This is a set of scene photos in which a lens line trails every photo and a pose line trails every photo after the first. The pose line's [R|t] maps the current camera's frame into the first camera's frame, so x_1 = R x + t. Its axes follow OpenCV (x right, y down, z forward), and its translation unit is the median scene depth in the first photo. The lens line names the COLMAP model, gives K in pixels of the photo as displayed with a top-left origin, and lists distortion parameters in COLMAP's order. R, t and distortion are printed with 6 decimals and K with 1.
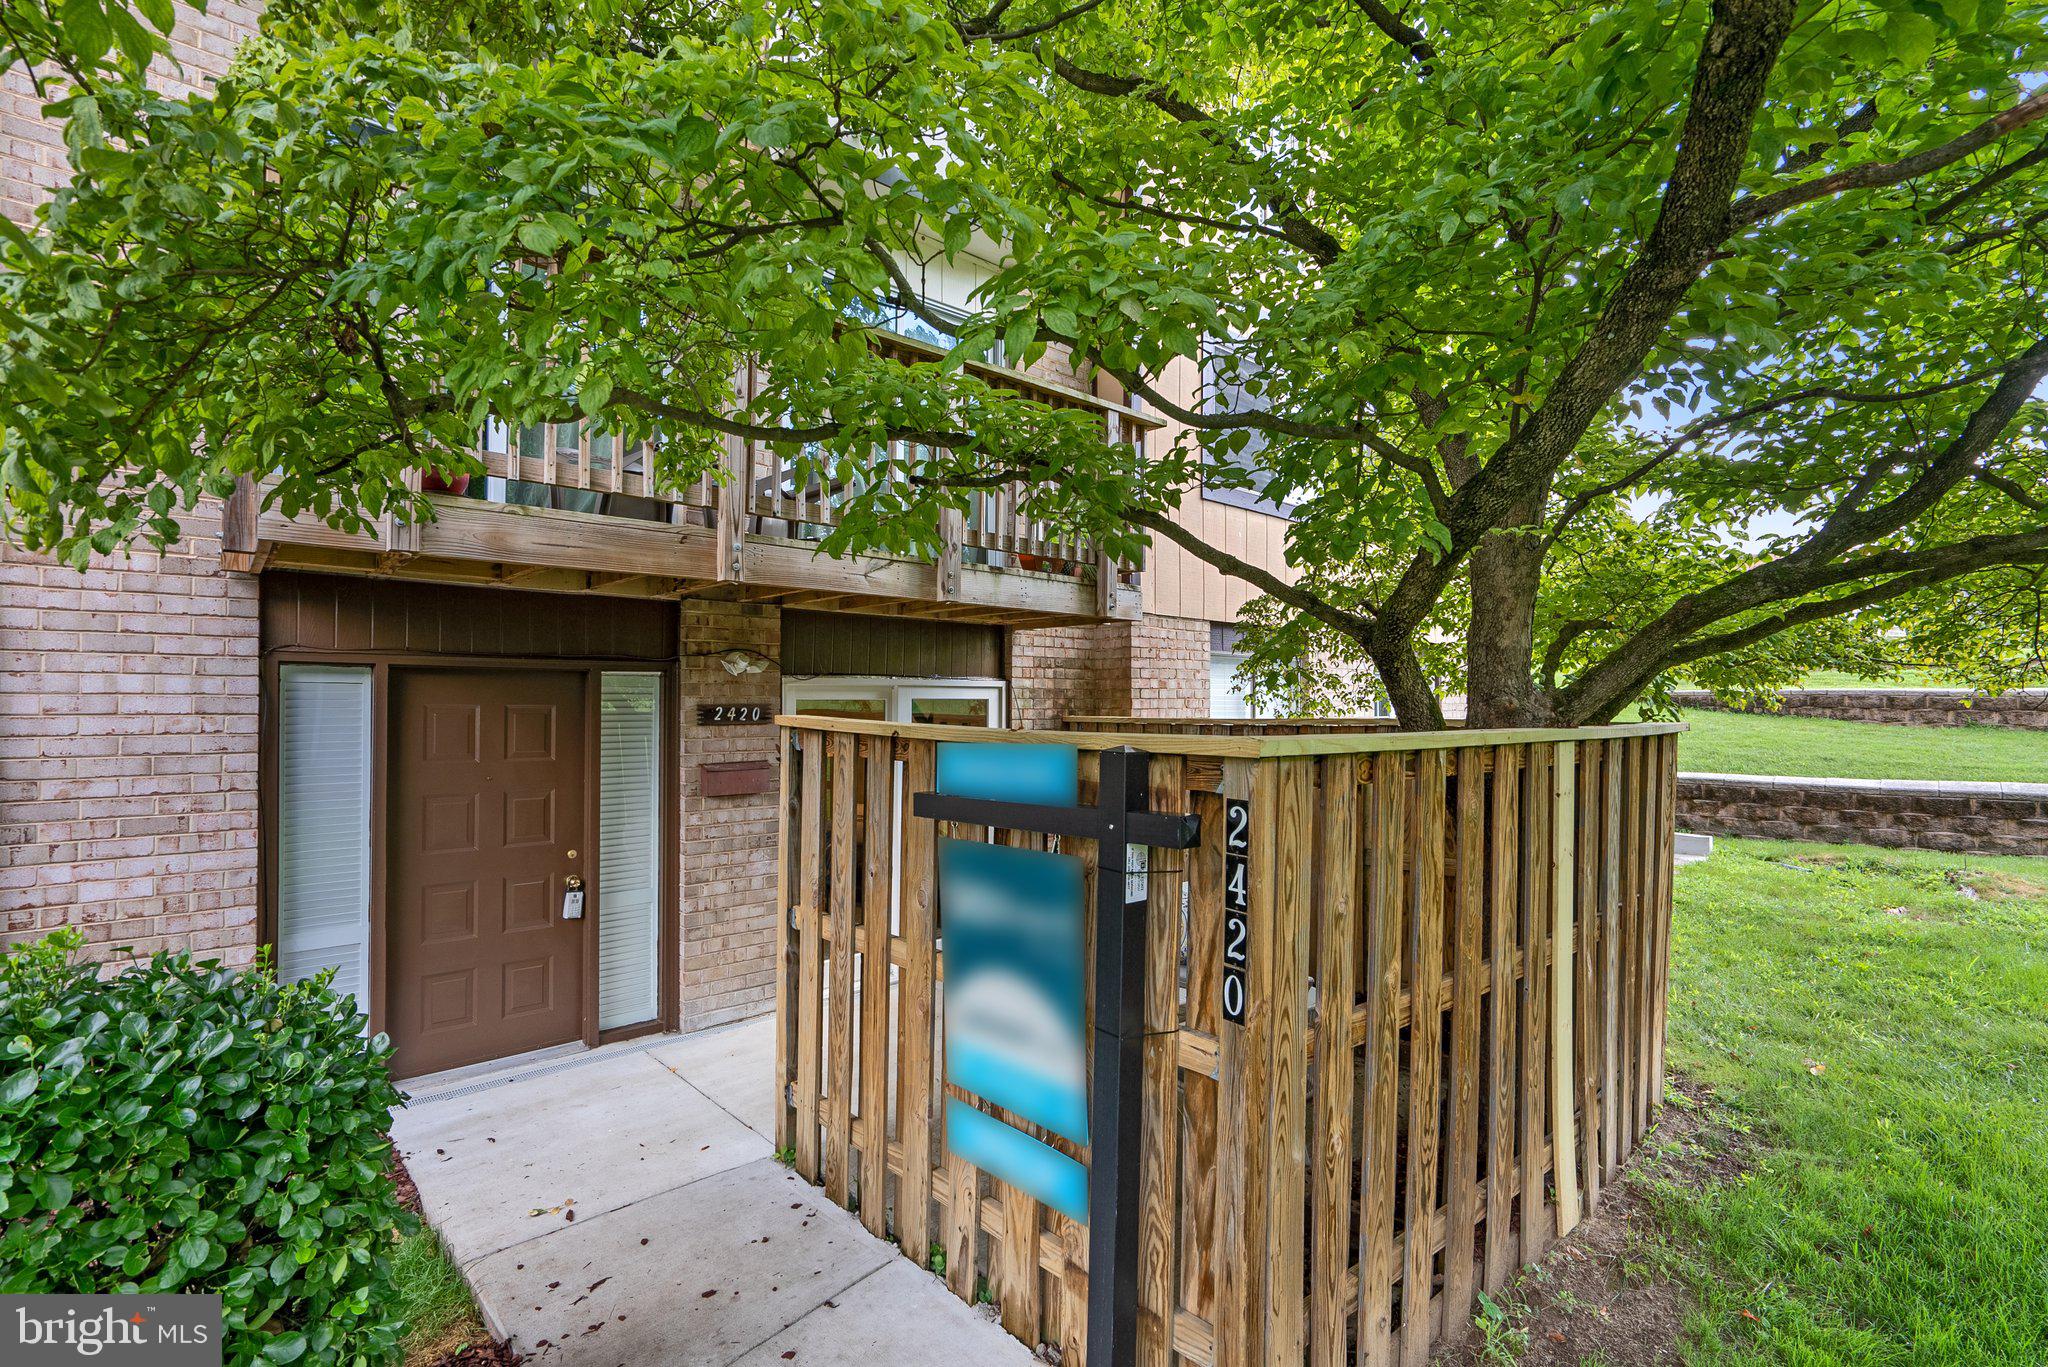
lens RADIAL K [[940.9, 0, 1024.3], [0, 940.9, 695.7], [0, 0, 1]] dist [-0.010459, 0.004154]
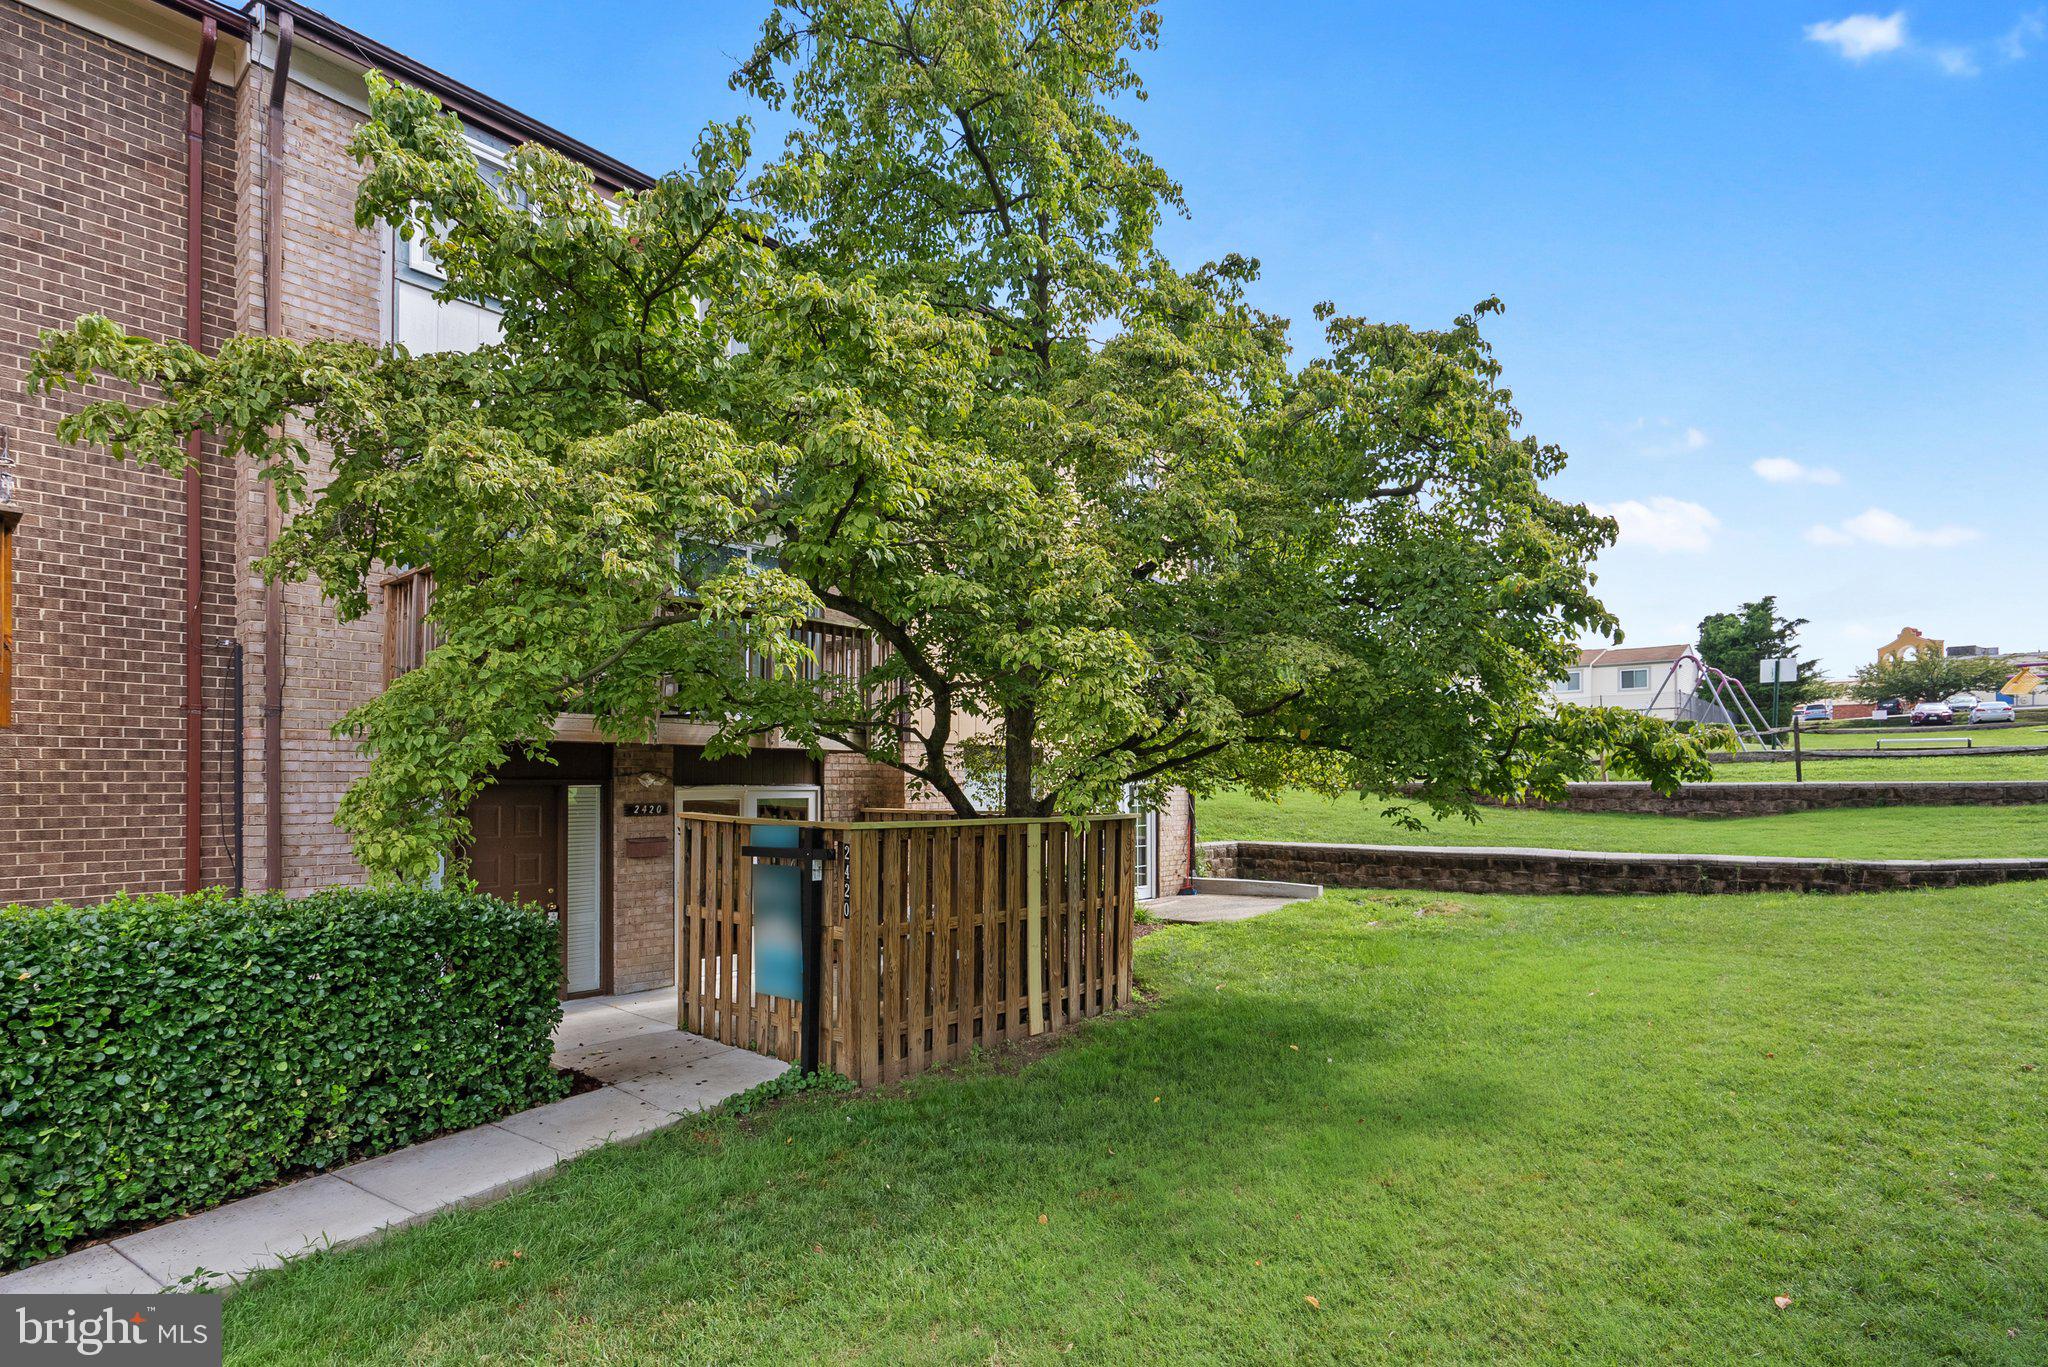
lens RADIAL K [[940.9, 0, 1046.7], [0, 940.9, 785.9], [0, 0, 1]] dist [-0.010459, 0.004154]
pose [[0.989225, 0.000722, 0.146402, 0.164035], [-0.001979, 0.999962, 0.008438, -0.039845], [-0.146390, -0.008637, 0.989189, -0.810148]]
